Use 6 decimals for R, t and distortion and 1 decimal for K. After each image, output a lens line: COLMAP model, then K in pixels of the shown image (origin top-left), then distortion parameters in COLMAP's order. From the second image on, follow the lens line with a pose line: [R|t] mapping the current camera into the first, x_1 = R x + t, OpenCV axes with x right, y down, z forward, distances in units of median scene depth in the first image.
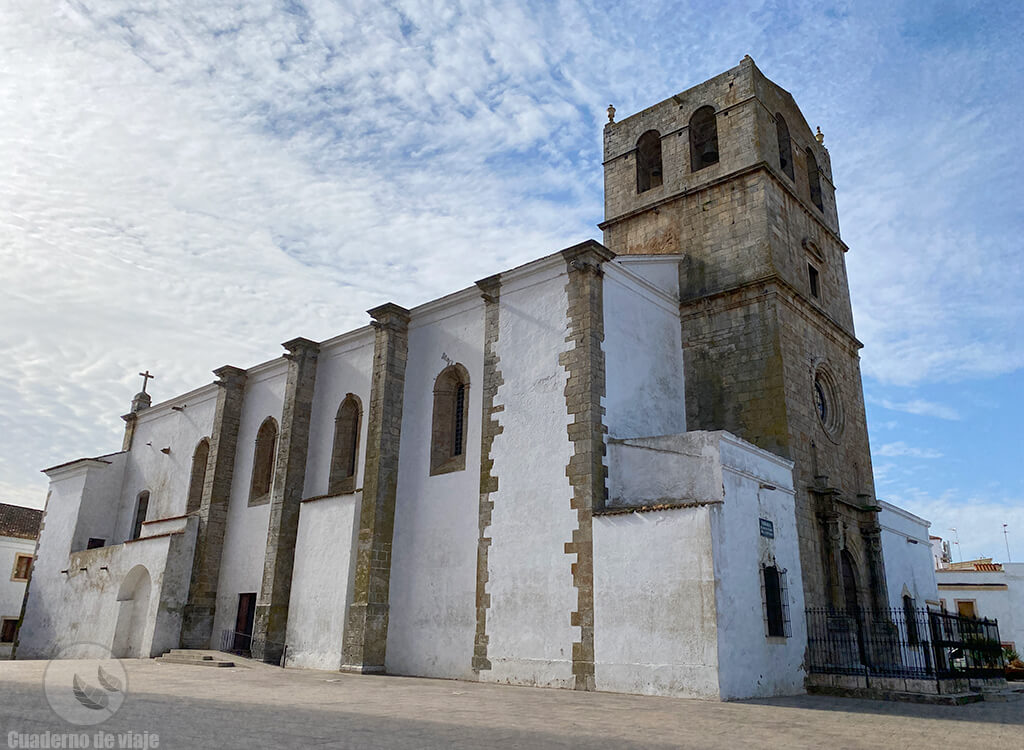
lens RADIAL K [[796.7, 0, 512.3], [0, 796.7, 372.6], [0, 0, 1]] dist [-0.000020, -0.002959]
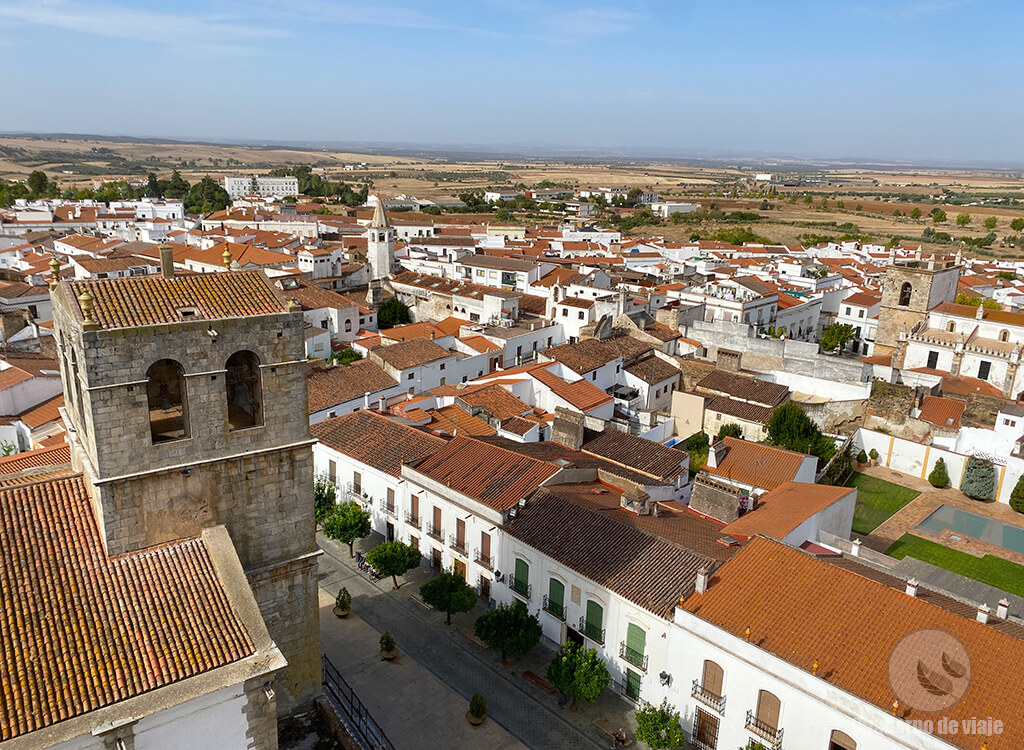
lens RADIAL K [[796.7, 0, 512.7], [0, 796.7, 378.6], [0, 0, 1]] dist [-0.000020, -0.002959]
pose [[0.262157, -0.274351, 0.925206, -0.519440], [-0.324253, 0.877954, 0.352216, -0.755383], [-0.908919, -0.392337, 0.141203, 0.653888]]
